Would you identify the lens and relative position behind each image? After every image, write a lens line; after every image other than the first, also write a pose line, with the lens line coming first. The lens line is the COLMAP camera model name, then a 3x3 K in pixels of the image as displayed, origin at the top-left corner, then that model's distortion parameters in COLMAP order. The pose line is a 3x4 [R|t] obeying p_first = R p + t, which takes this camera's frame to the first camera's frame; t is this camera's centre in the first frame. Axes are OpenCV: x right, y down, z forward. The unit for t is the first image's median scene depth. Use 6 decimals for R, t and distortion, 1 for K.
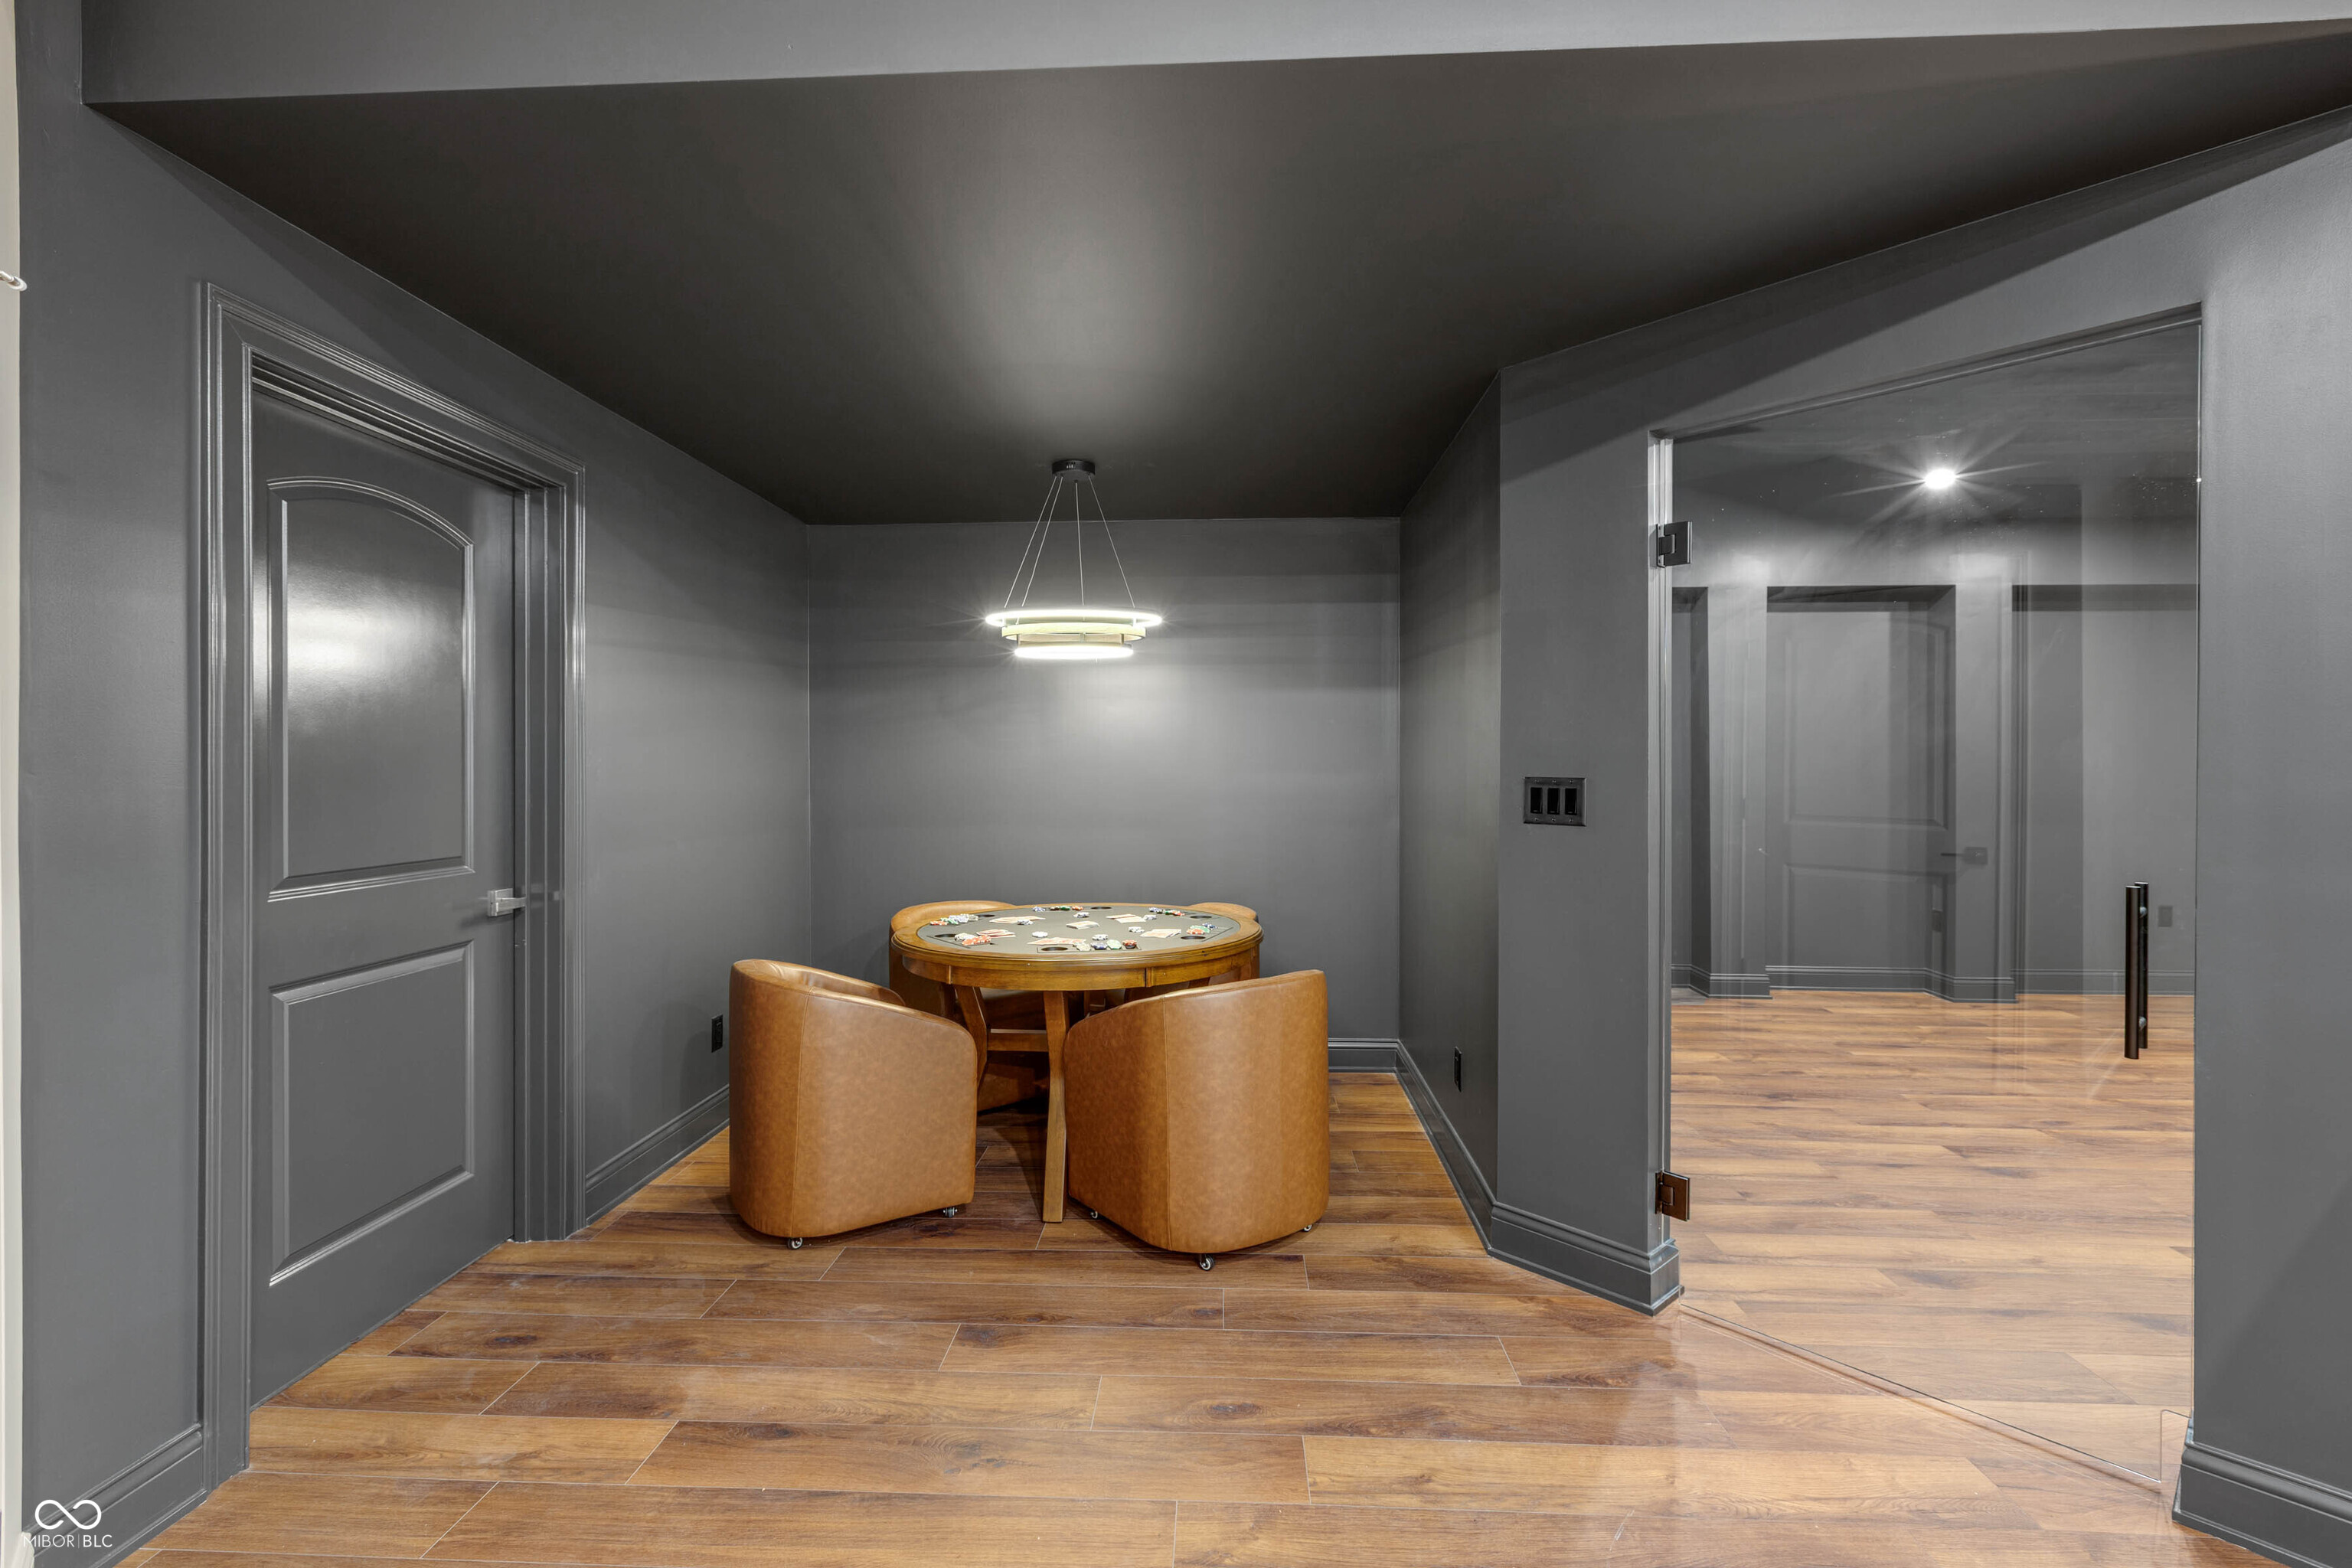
lens RADIAL K [[1047.4, 0, 1174.1], [0, 1047.4, 771.5], [0, 0, 1]] dist [0.000284, -0.000525]
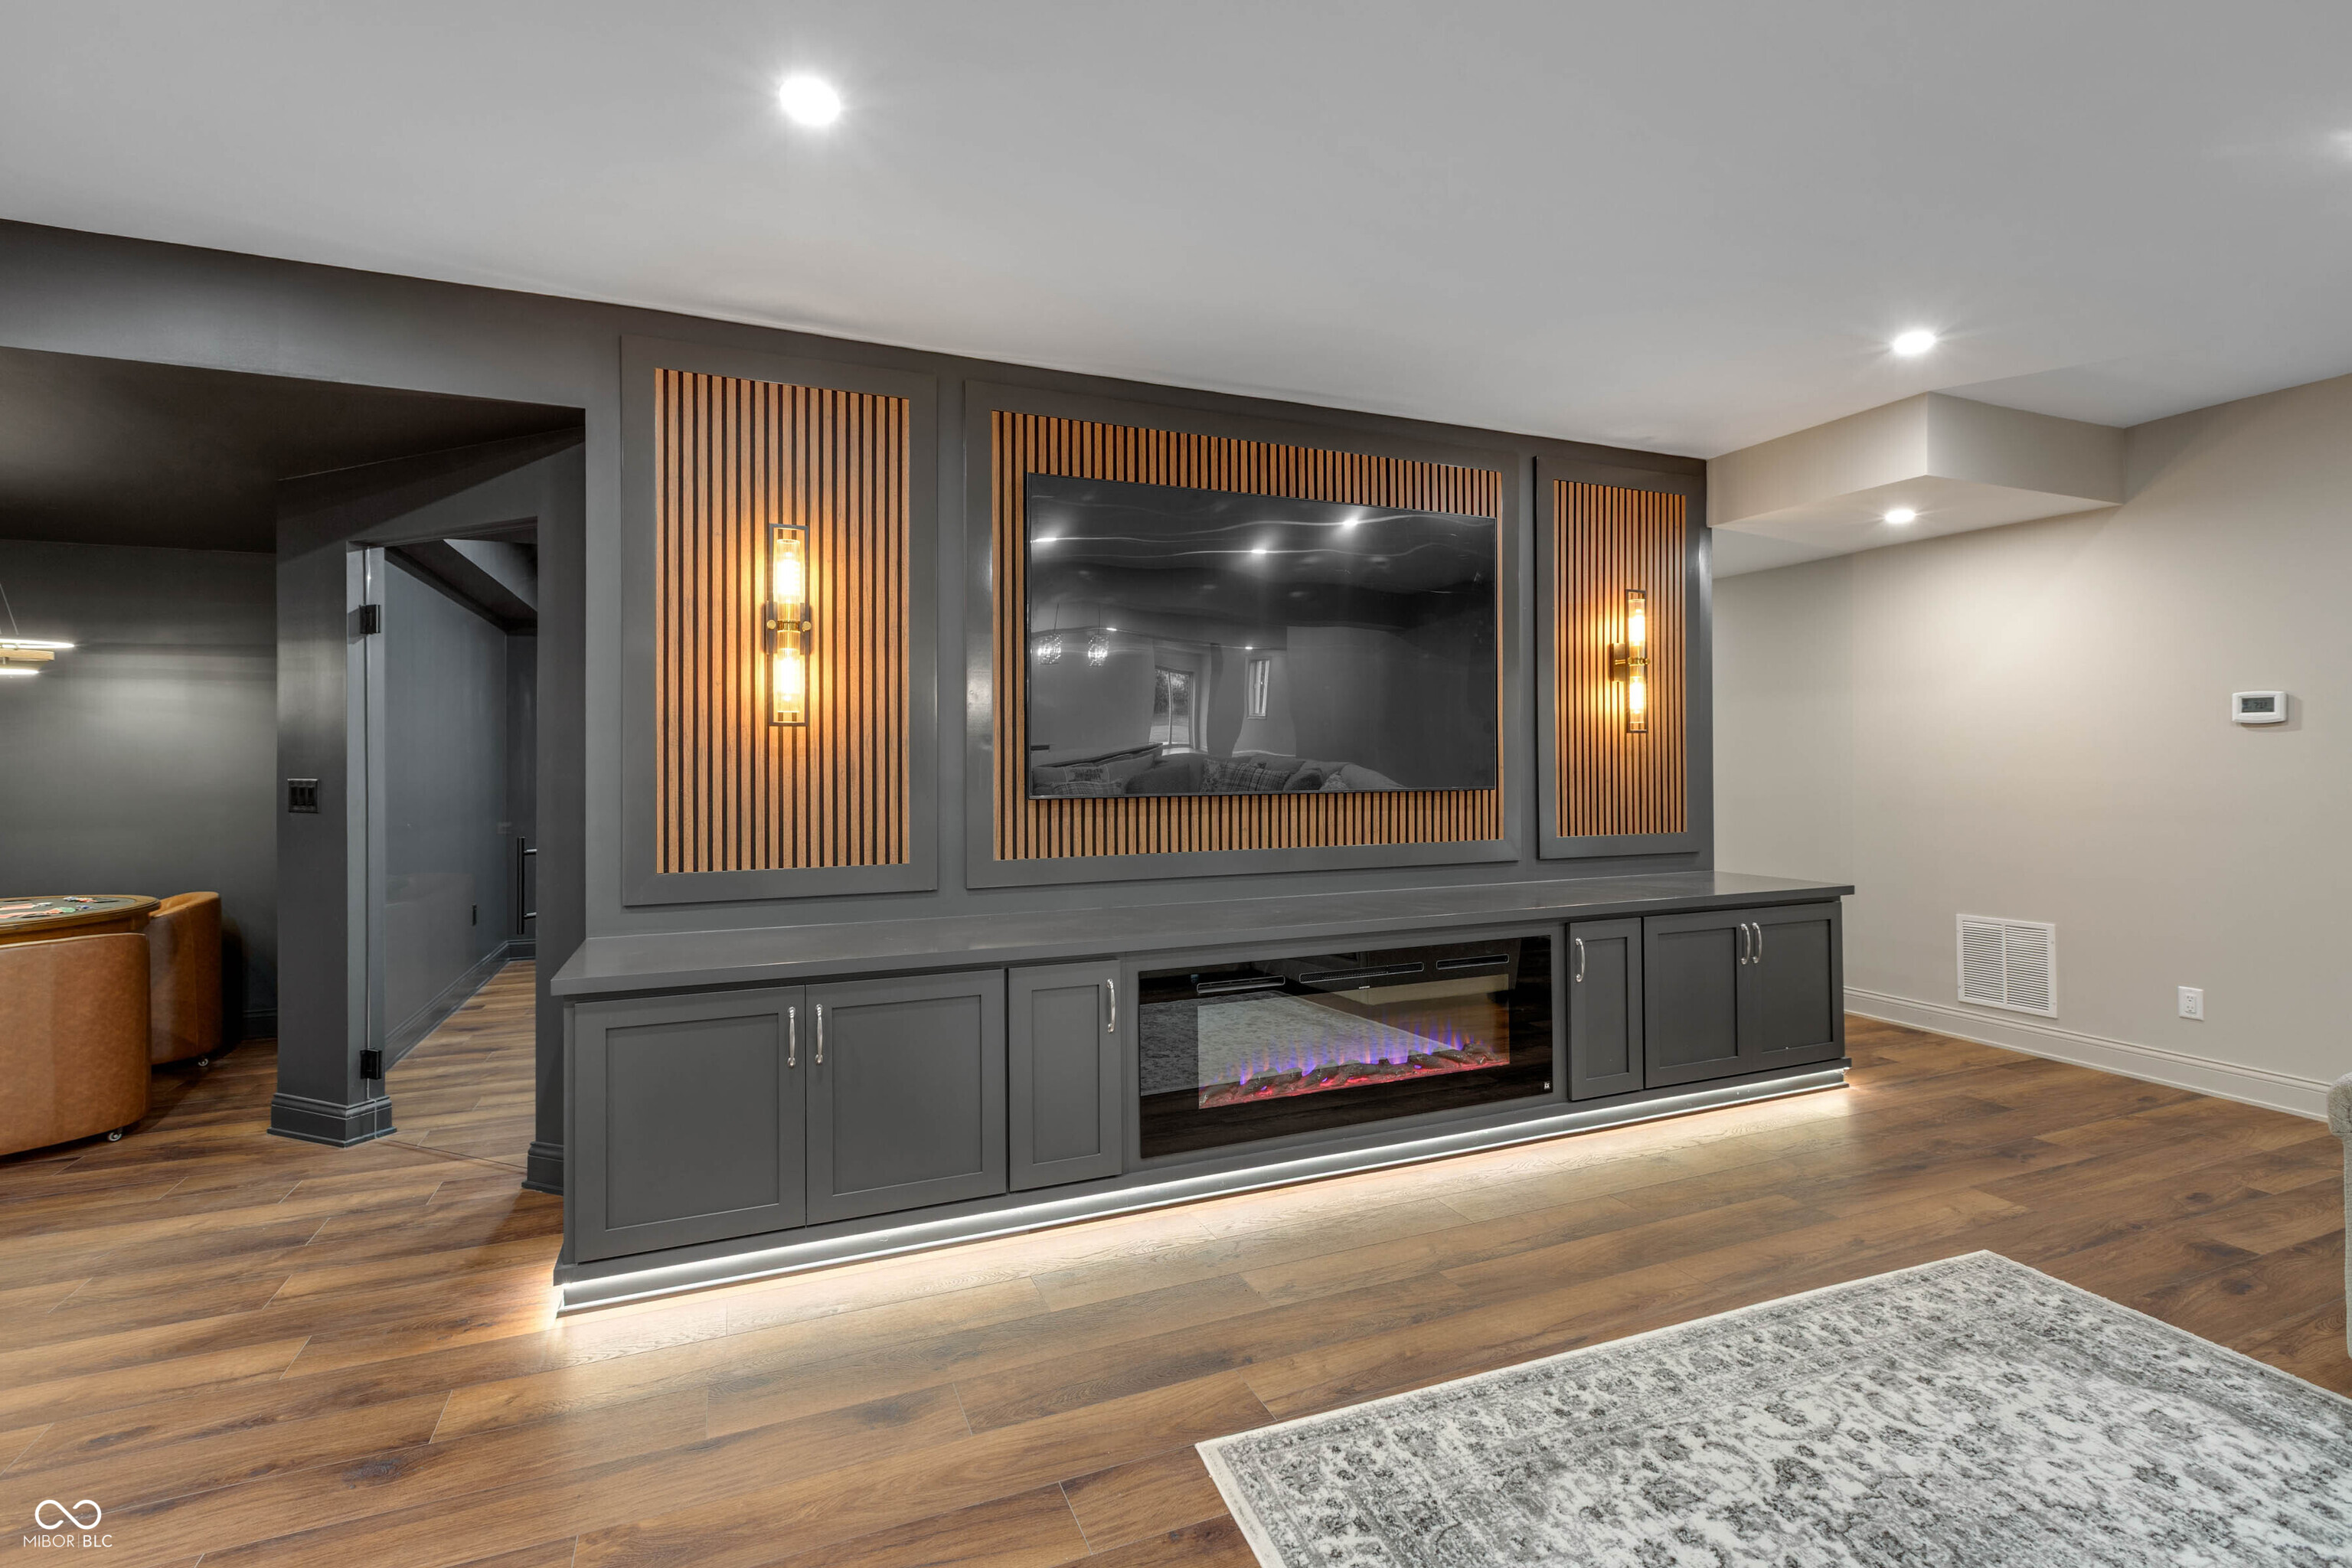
lens RADIAL K [[1049.3, 0, 1179.3], [0, 1049.3, 759.6], [0, 0, 1]] dist [0.000276, -0.000014]
pose [[0.902733, -0.004789, 0.430174, 0.884634], [0.008330, 0.999945, -0.006349, -0.002532], [-0.430120, 0.009315, 0.902724, -0.833109]]
